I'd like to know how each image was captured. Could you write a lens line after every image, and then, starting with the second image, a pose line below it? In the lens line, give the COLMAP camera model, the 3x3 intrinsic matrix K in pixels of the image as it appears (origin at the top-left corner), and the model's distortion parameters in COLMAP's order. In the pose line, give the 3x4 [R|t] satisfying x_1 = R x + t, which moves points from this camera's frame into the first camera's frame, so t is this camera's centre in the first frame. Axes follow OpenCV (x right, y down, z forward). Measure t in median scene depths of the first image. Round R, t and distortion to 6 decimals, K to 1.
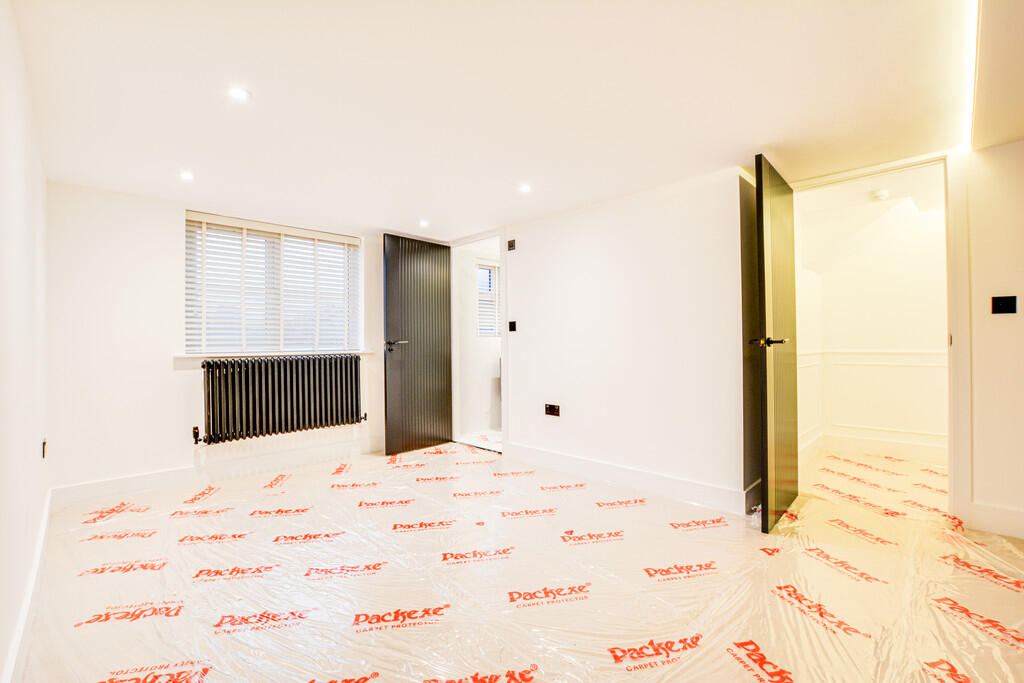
lens RADIAL K [[449.0, 0, 512.0], [0, 449.0, 341.5], [0, 0, 1]] dist [-0.020848, 0.000075]
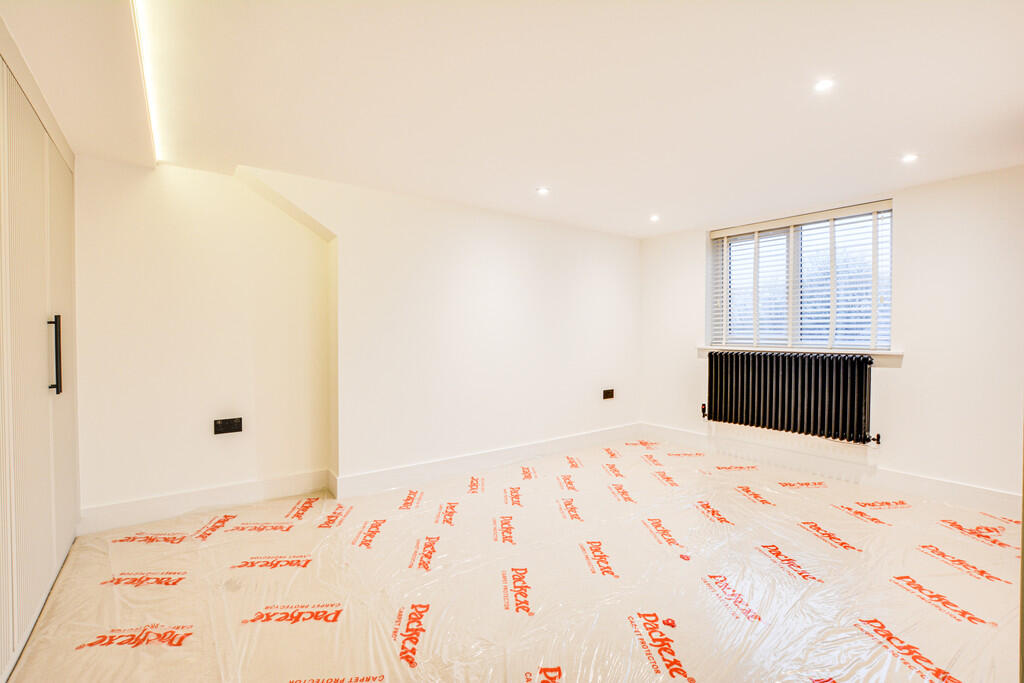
lens RADIAL K [[449.0, 0, 512.0], [0, 449.0, 341.5], [0, 0, 1]] dist [-0.020848, 0.000075]
pose [[-0.138122, 0.025097, -0.990097, 0.616533], [0.003340, 0.999685, 0.024874, -0.018770], [0.990410, 0.000129, -0.138162, 0.632902]]
